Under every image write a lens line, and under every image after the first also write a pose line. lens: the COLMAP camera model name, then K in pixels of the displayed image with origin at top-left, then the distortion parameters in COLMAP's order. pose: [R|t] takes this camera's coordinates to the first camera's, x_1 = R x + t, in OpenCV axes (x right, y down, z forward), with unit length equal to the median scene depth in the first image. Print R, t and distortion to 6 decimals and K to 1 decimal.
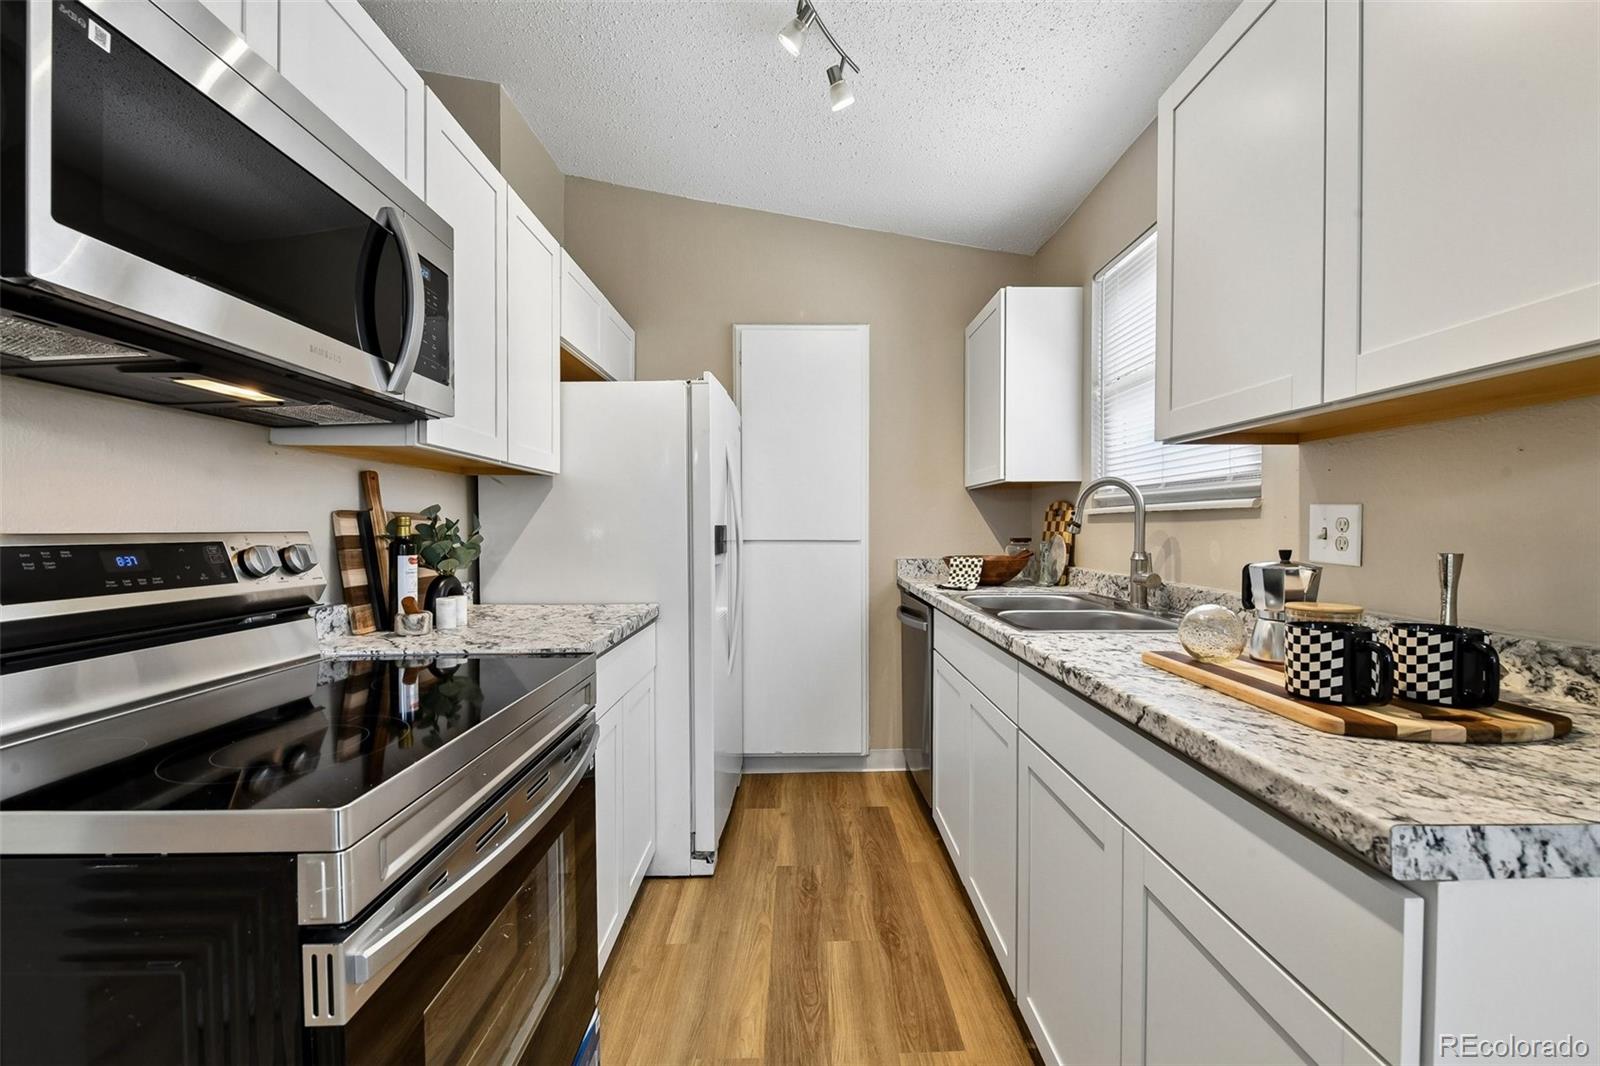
lens RADIAL K [[645.6, 0, 808.8], [0, 645.6, 542.6], [0, 0, 1]] dist [0.008859, -0.005341]
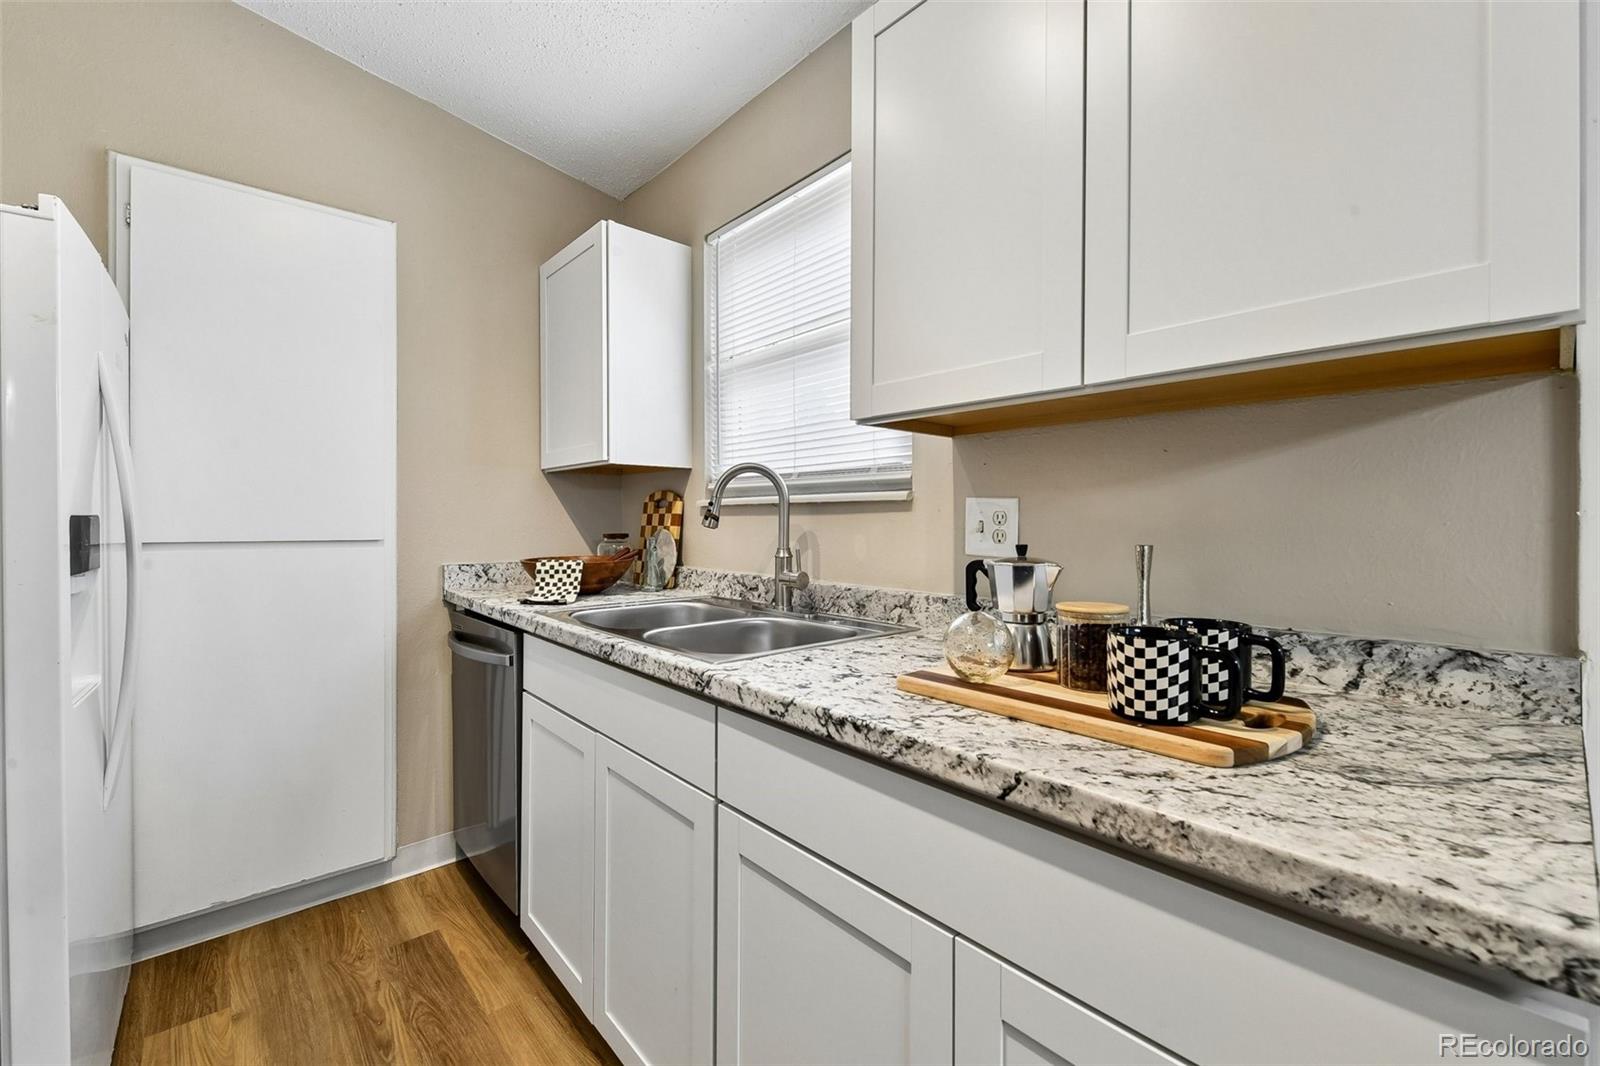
lens RADIAL K [[659.3, 0, 804.2], [0, 659.3, 525.1], [0, 0, 1]] dist [0.012777, -0.006828]
pose [[0.754439, -0.001485, 0.656368, -0.064201], [0.014164, 0.999801, -0.014018, -0.004526], [-0.656217, 0.019872, 0.754311, 0.300252]]
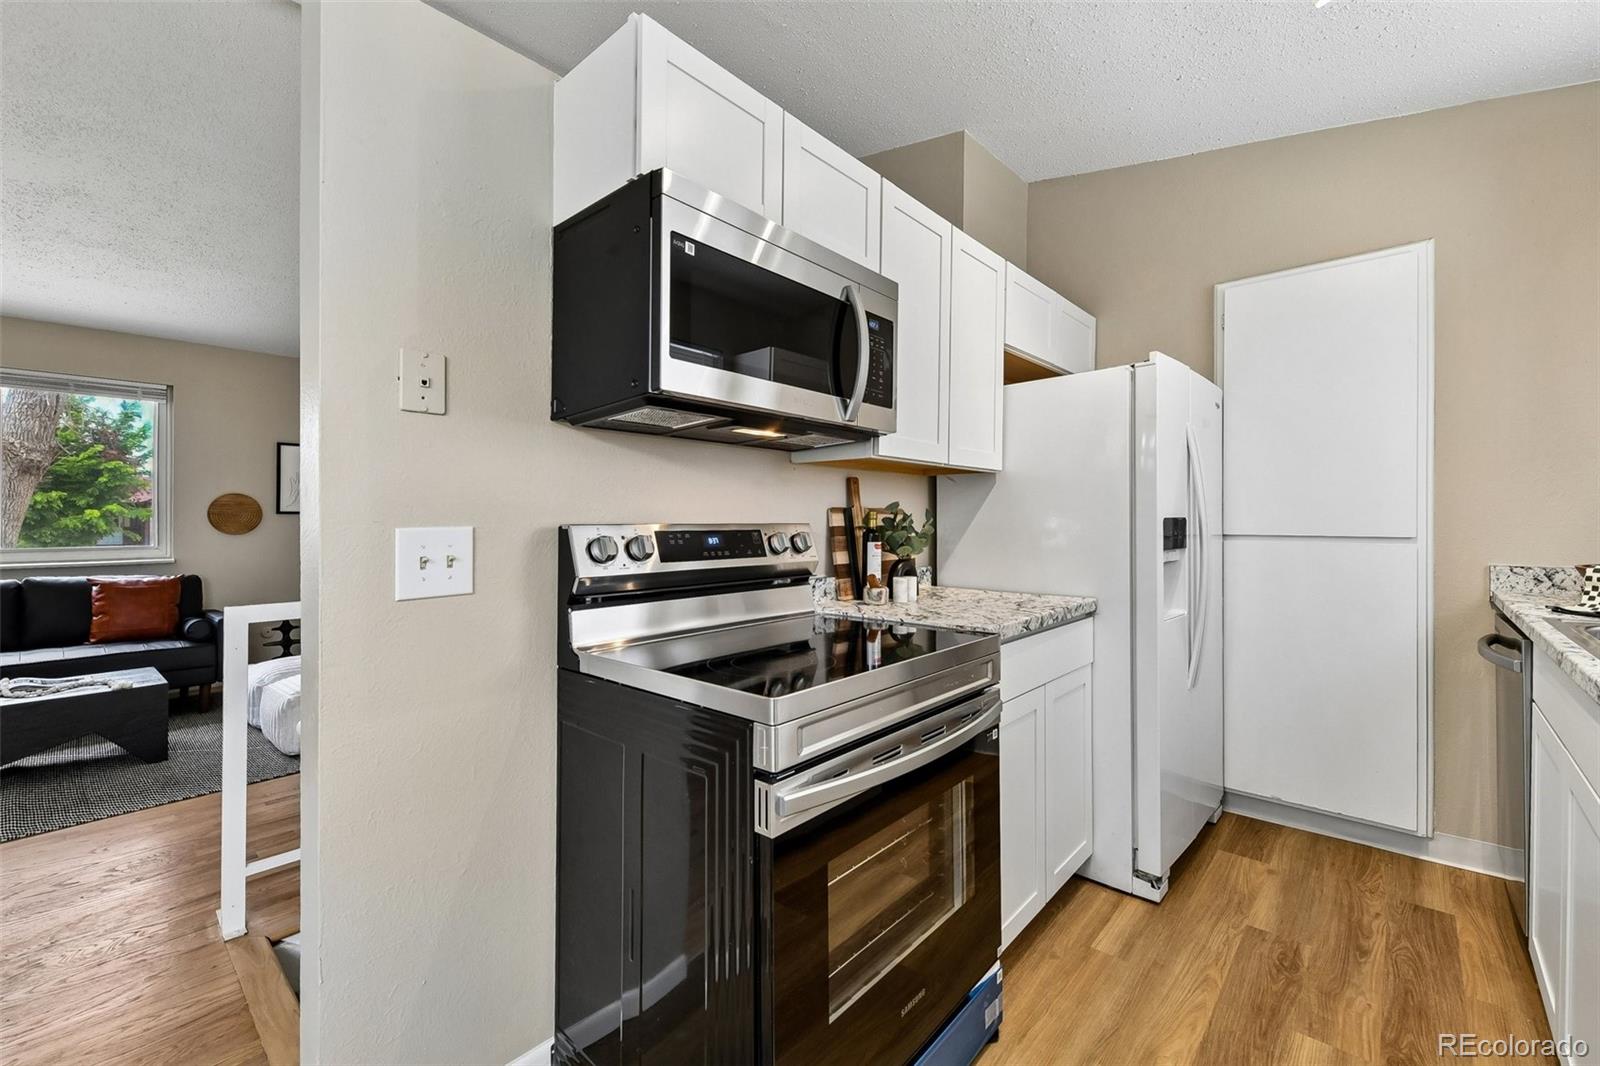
lens RADIAL K [[659.3, 0, 787.3], [0, 659.3, 524.9], [0, 0, 1]] dist [0.012777, -0.006828]
pose [[0.716980, 0.004622, -0.697078, 0.145874], [-0.015488, 0.999837, -0.009301, 0.000340], [0.696921, 0.017465, 0.716935, -0.046865]]
